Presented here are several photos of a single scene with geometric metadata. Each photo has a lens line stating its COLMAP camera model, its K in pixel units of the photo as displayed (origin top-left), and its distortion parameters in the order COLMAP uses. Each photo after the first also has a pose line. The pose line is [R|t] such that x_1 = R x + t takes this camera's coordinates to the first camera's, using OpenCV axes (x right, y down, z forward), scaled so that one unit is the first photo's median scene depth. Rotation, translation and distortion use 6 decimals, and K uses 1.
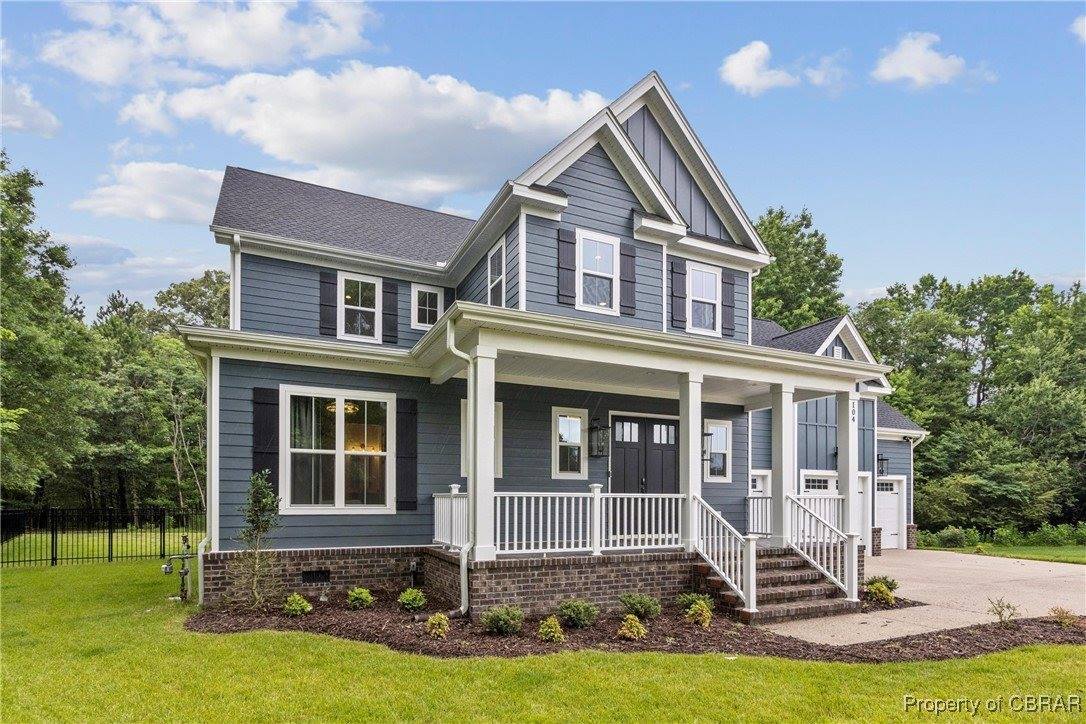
lens RADIAL K [[532.6, 0, 543.0], [0, 532.6, 362.0], [0, 0, 1]] dist [-0.000589, -0.000061]
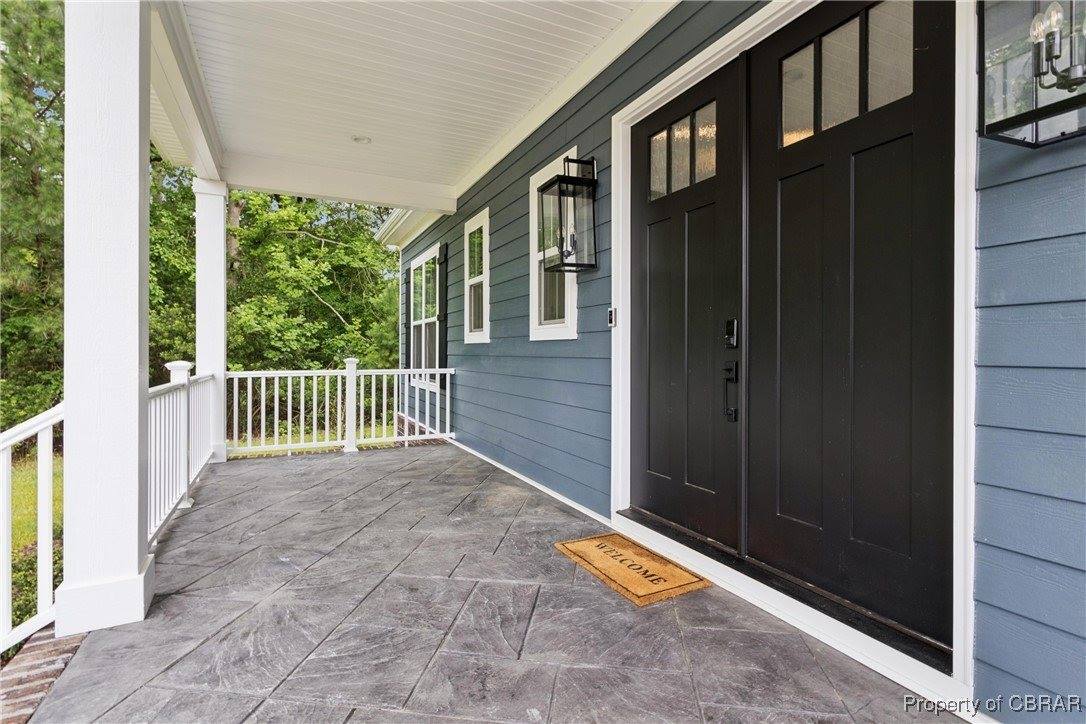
lens RADIAL K [[532.6, 0, 543.0], [0, 532.6, 362.0], [0, 0, 1]] dist [-0.000589, -0.000061]
pose [[0.013884, 0.000181, -0.999904, 0.454383], [0.231465, 0.972837, 0.003391, 0.230208], [0.972744, -0.231490, 0.013465, 0.969630]]
